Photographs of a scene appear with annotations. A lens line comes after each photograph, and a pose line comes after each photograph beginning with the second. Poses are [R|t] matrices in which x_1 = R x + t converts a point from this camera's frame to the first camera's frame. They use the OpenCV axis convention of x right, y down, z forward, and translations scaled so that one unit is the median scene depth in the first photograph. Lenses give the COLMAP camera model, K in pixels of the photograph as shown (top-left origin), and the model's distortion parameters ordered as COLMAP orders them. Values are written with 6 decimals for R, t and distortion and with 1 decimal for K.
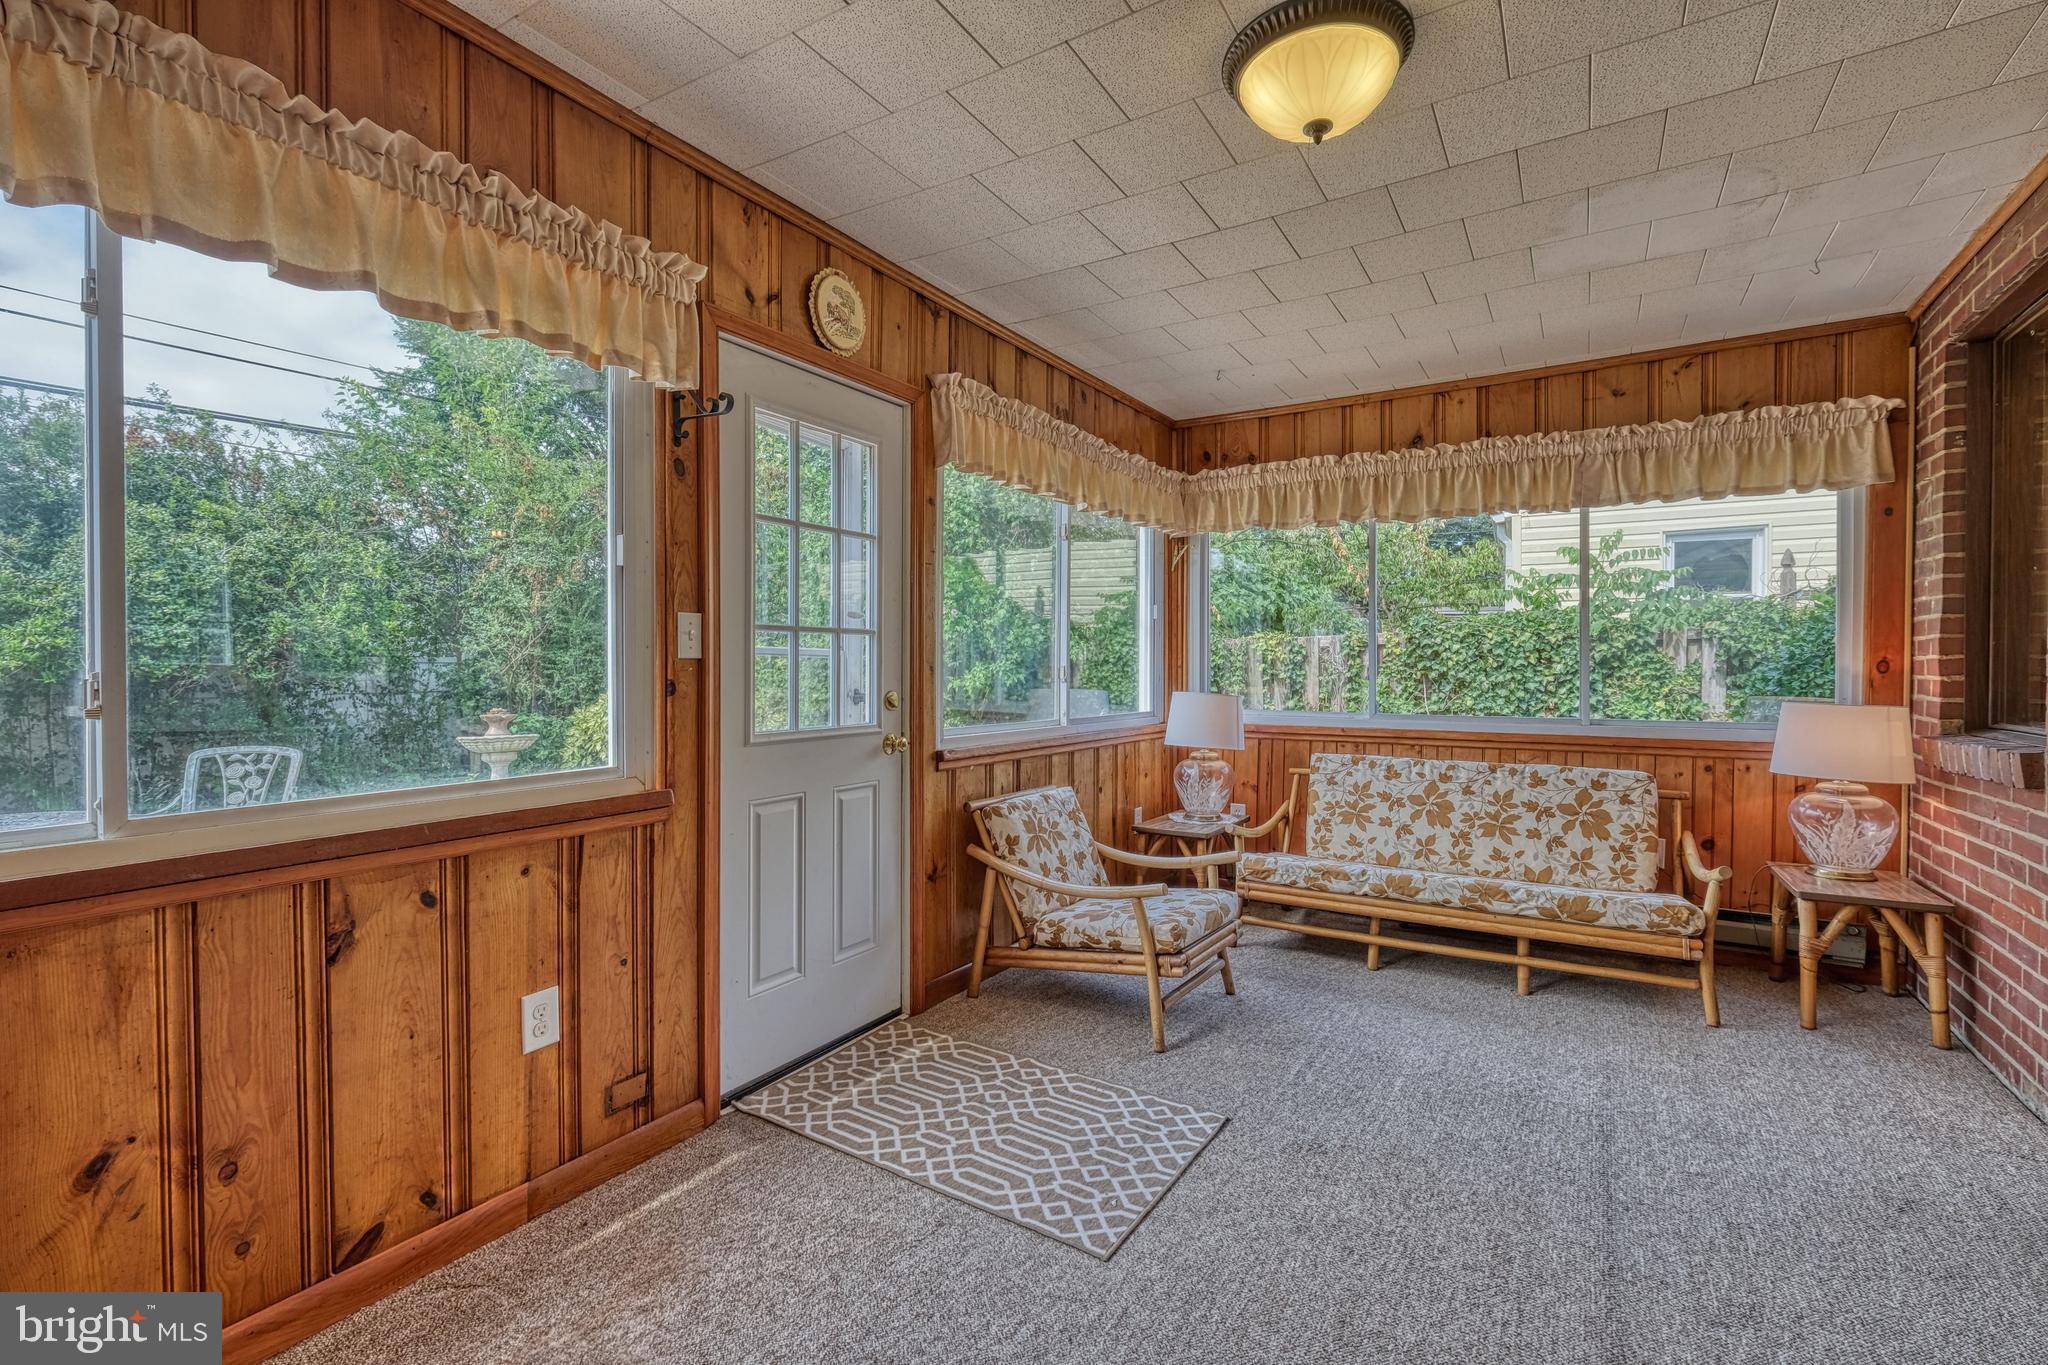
lens RADIAL K [[875.0, 0, 1042.6], [0, 875.0, 671.4], [0, 0, 1]] dist [0.002831, 0.000248]
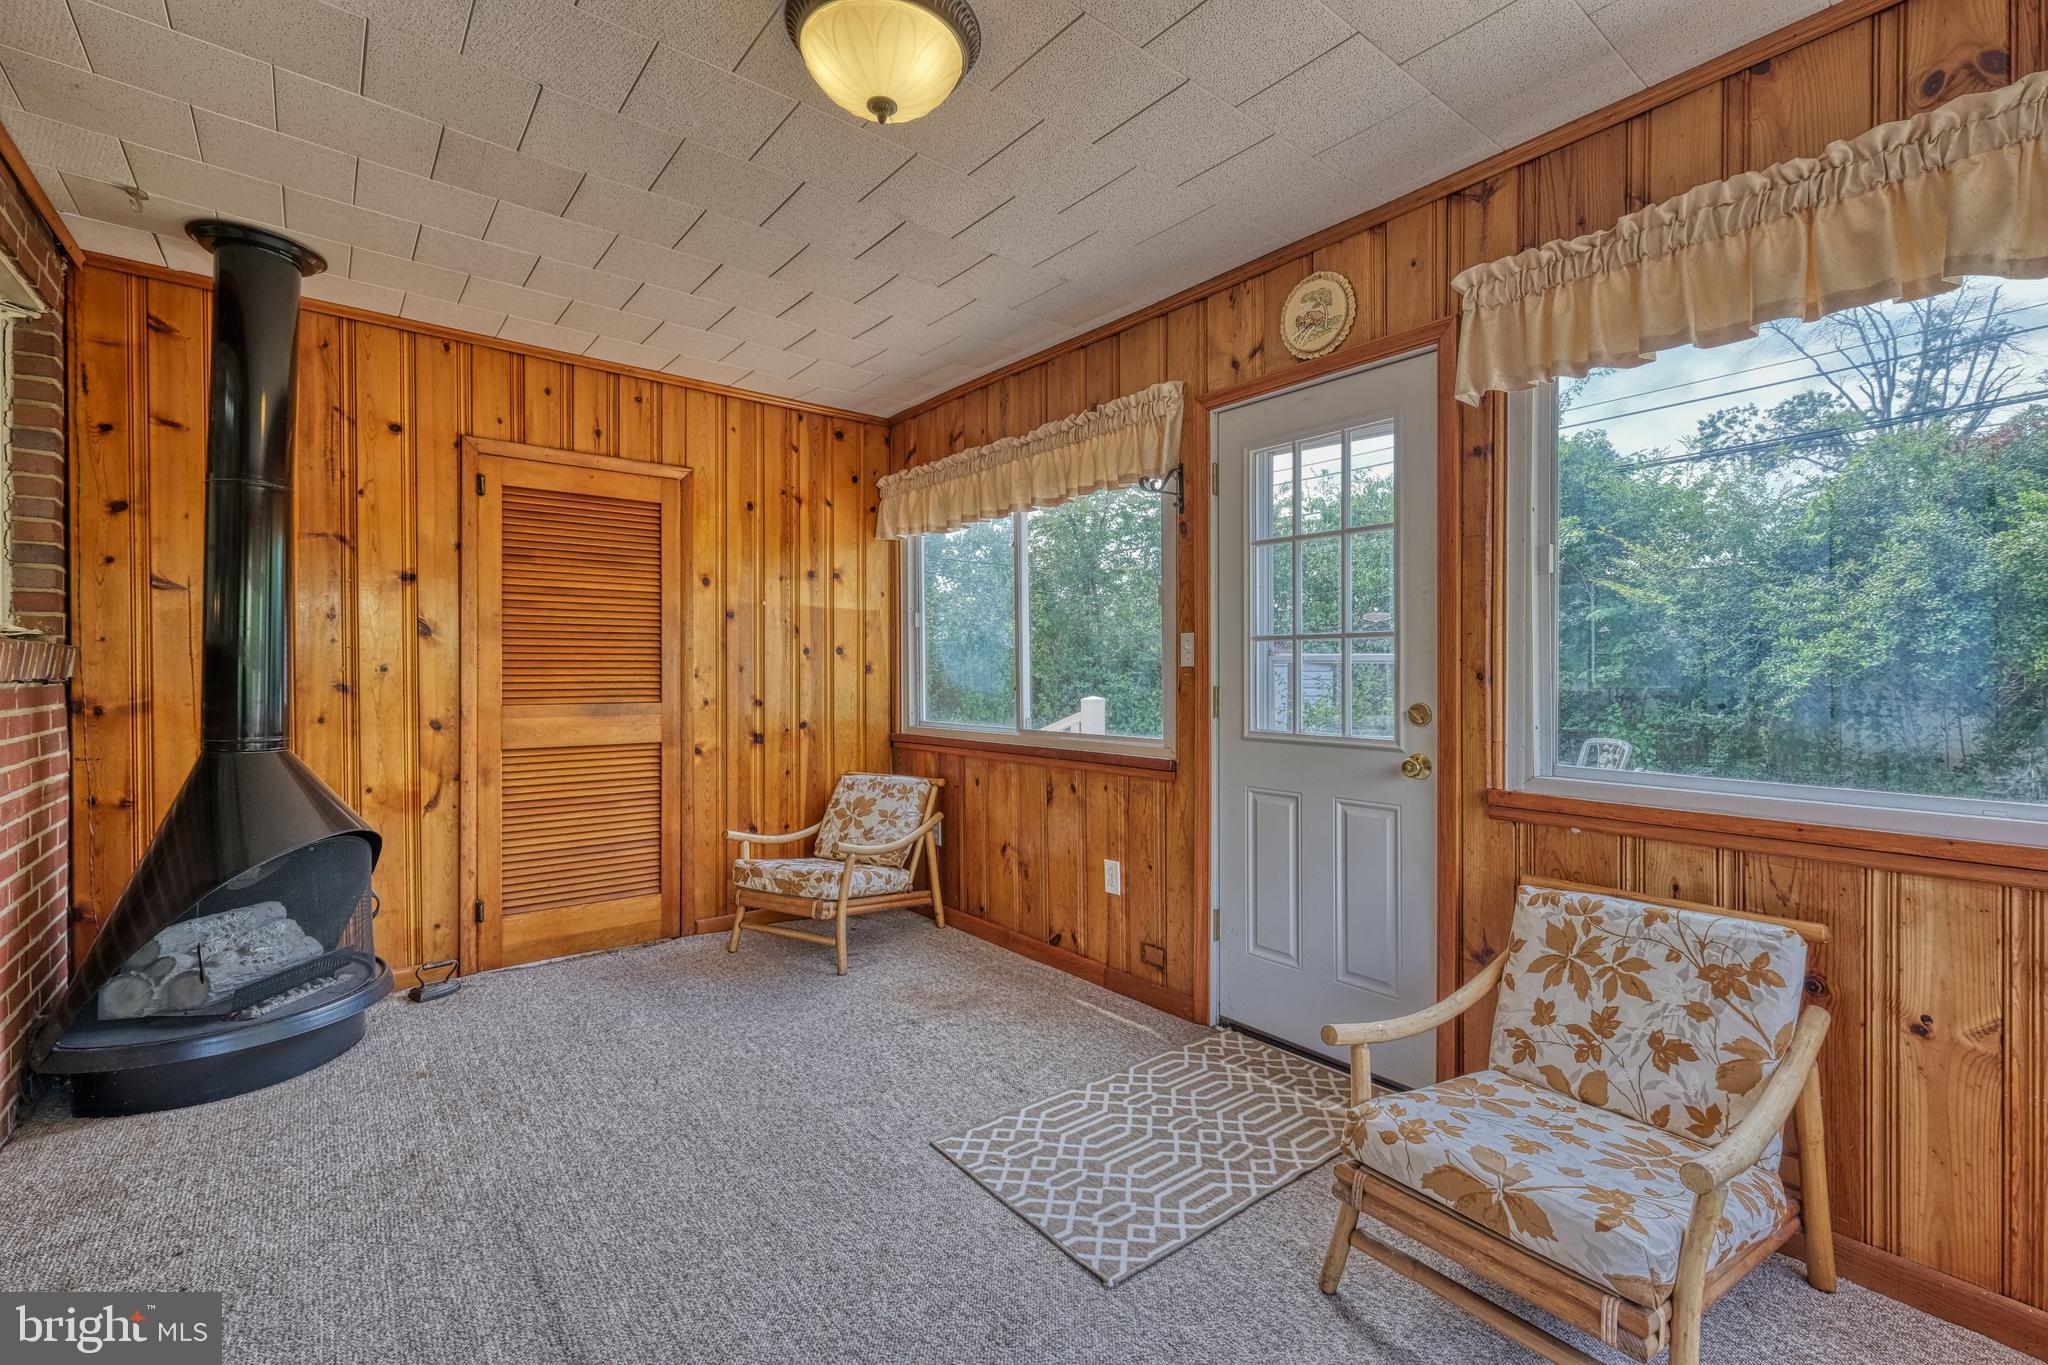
lens RADIAL K [[890.7, 0, 1044.3], [0, 890.7, 672.3], [0, 0, 1]] dist [0.003657, 0.000394]
pose [[-0.315863, 0.000640, -0.948805, 0.952078], [-0.006768, 0.999973, 0.002927, -0.008588], [0.948781, 0.007346, -0.315850, 1.195163]]
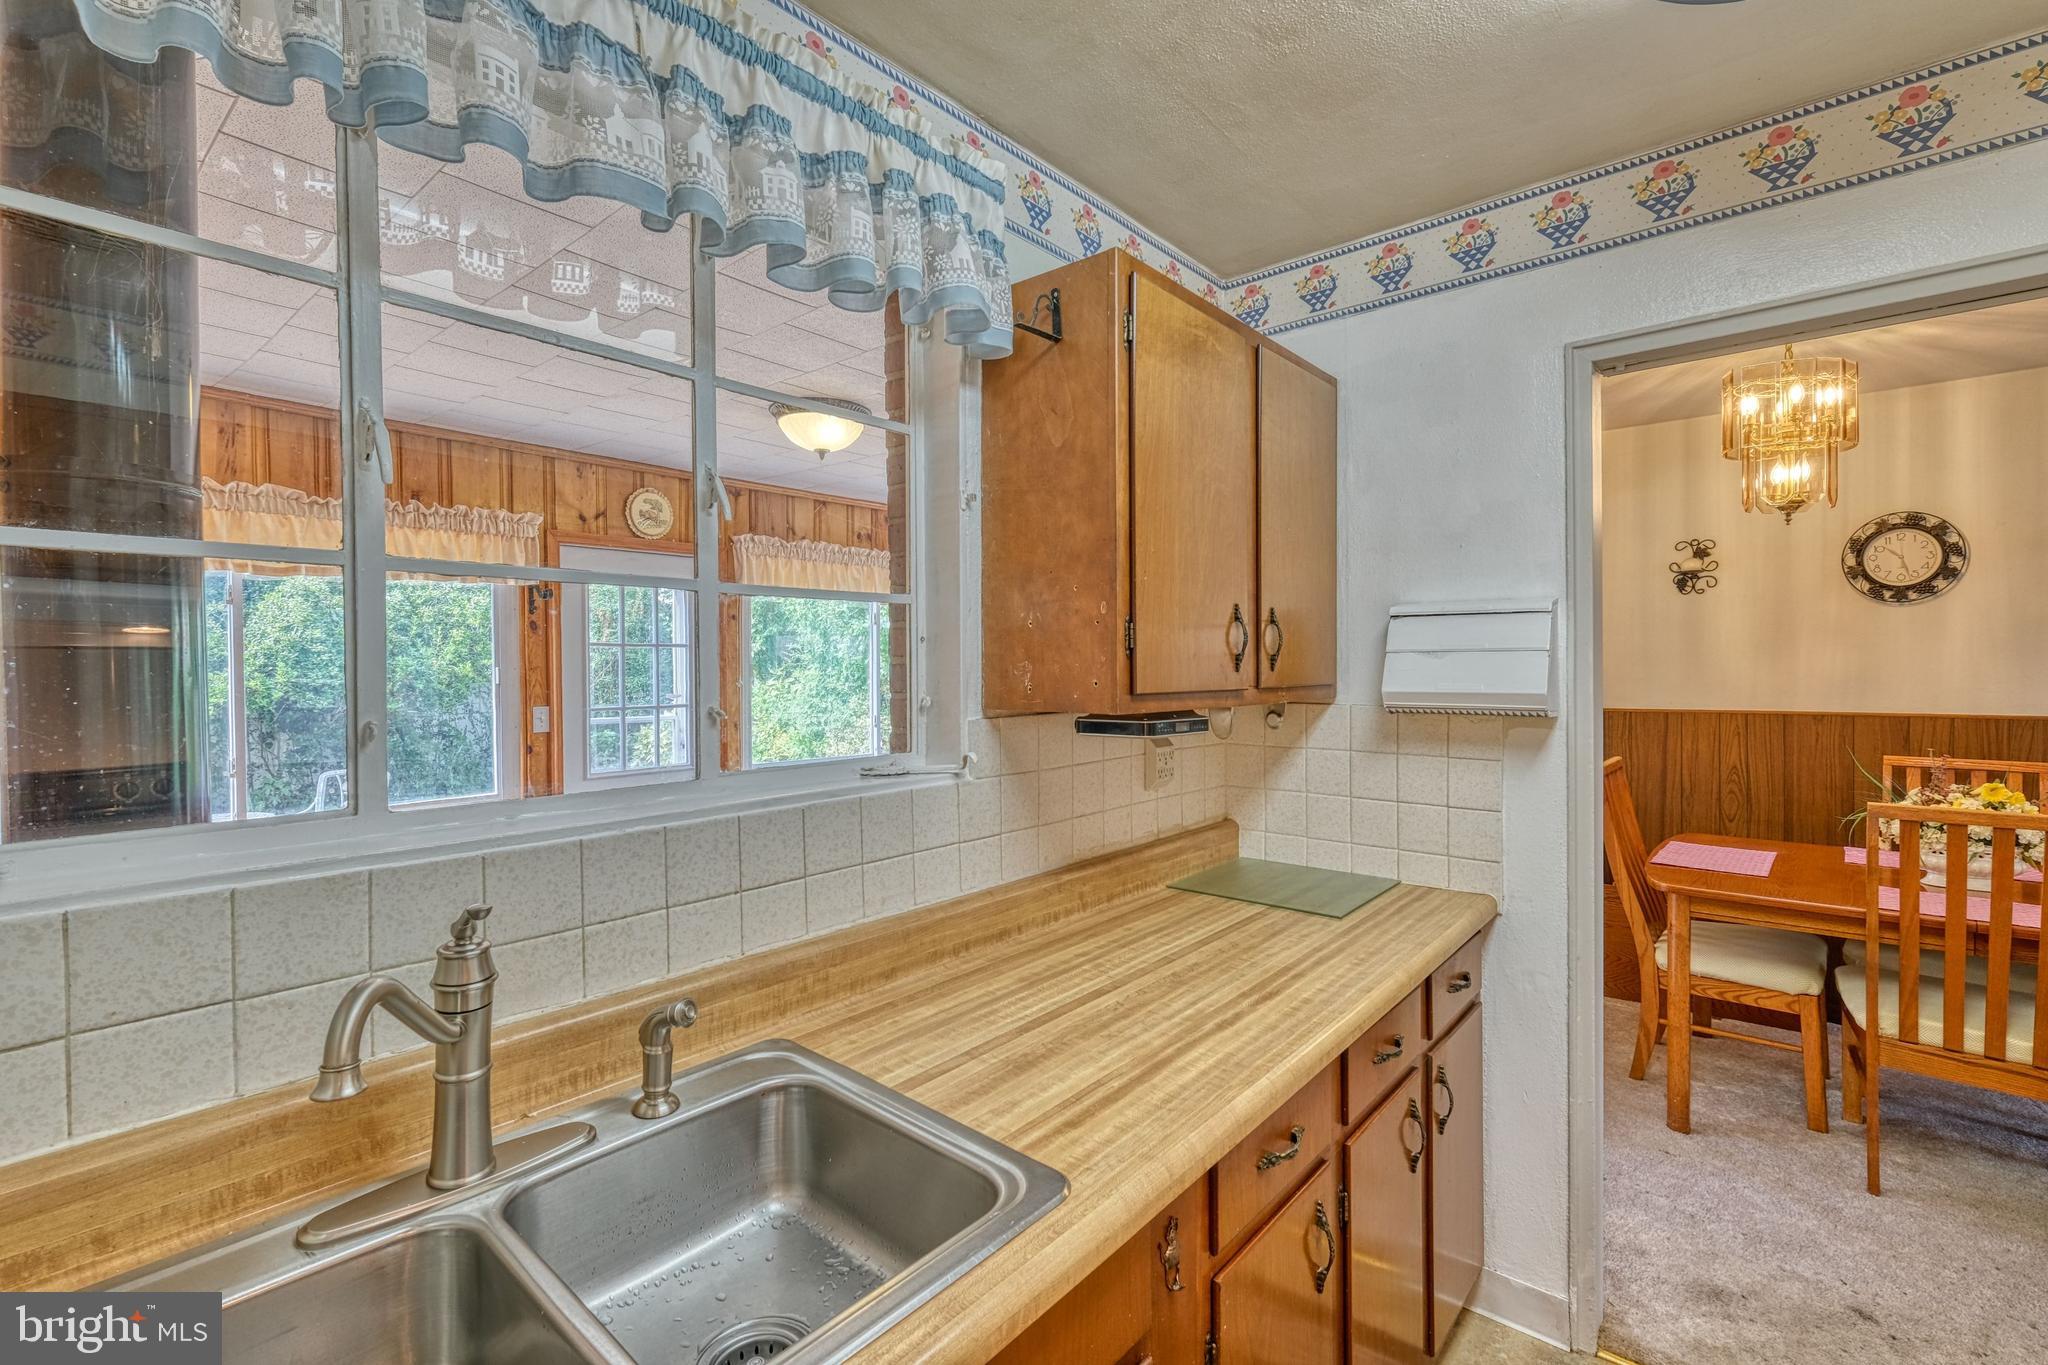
lens RADIAL K [[890.7, 0, 1044.3], [0, 890.7, 672.3], [0, 0, 1]] dist [0.003657, 0.000394]
pose [[0.991838, -0.010923, -0.127036, 0.818647], [0.011157, 0.999937, 0.001130, -0.124282], [0.127016, -0.002538, 0.991897, -0.647611]]
